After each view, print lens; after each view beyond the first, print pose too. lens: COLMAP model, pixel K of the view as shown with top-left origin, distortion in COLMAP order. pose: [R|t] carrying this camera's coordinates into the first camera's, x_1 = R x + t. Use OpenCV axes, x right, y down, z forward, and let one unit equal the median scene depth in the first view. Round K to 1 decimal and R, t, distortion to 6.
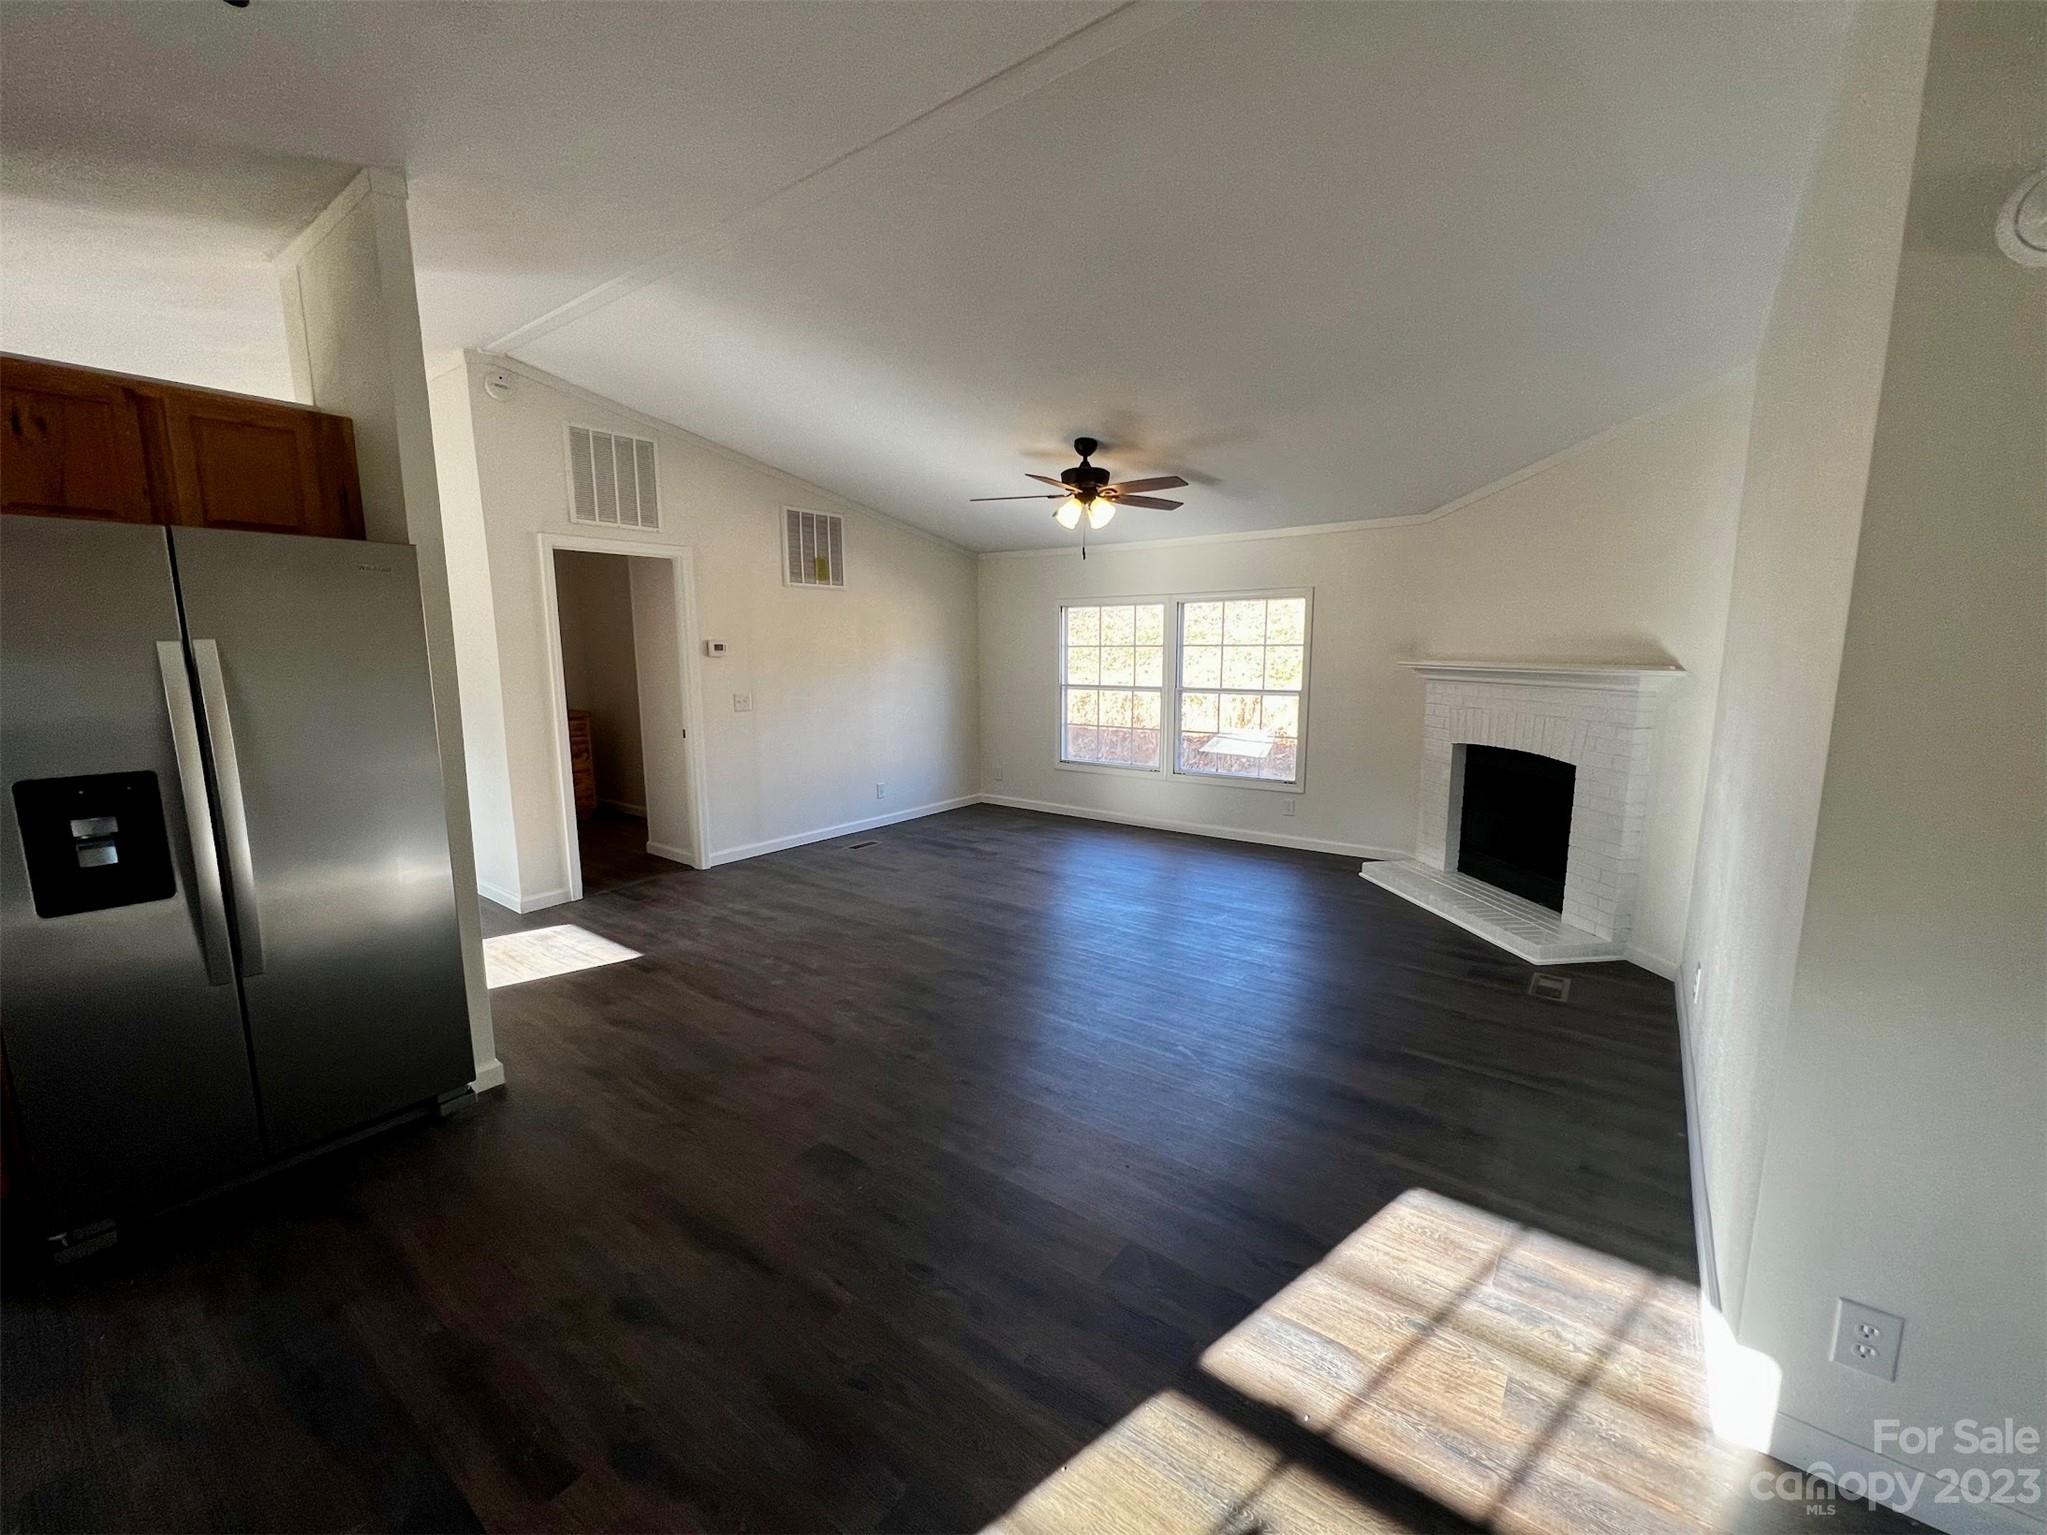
lens RADIAL K [[820.3, 0, 1016.6], [0, 820.3, 776.2], [0, 0, 1]] dist [-0.003313, 0.000560]
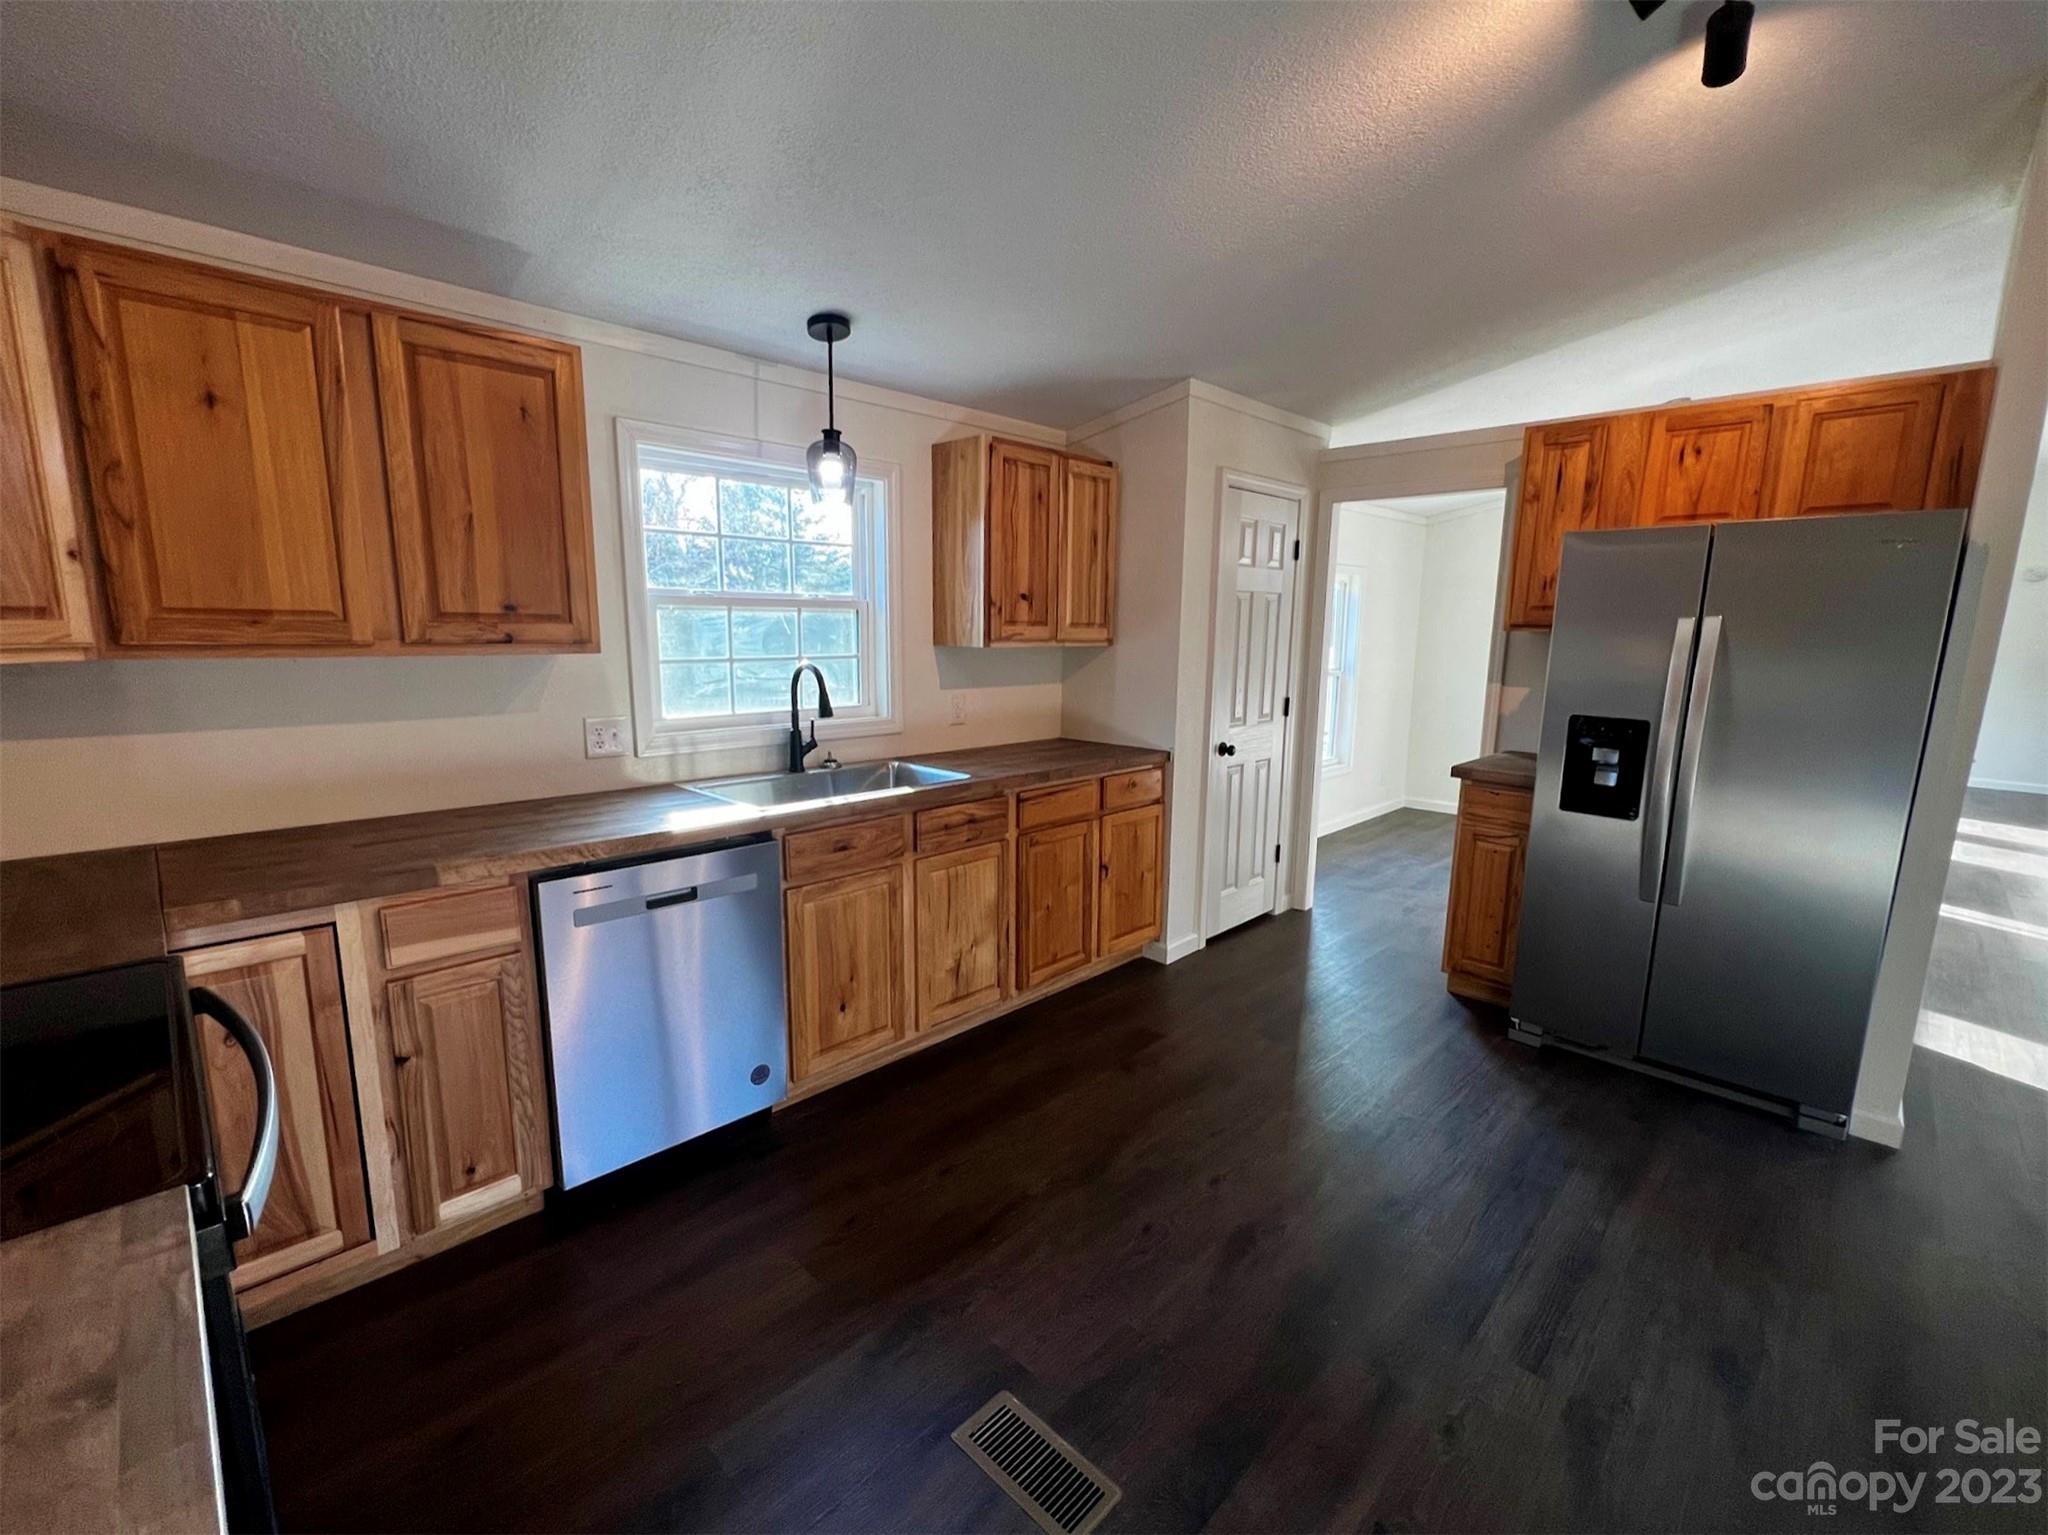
lens RADIAL K [[820.7, 0, 1014.1], [0, 820.7, 765.3], [0, 0, 1]] dist [-0.003313, 0.000560]
pose [[-0.143088, 0.164537, -0.975937, 0.141127], [-0.164036, 0.968503, 0.187334, -0.006513], [0.976021, 0.186894, -0.111591, 0.079290]]
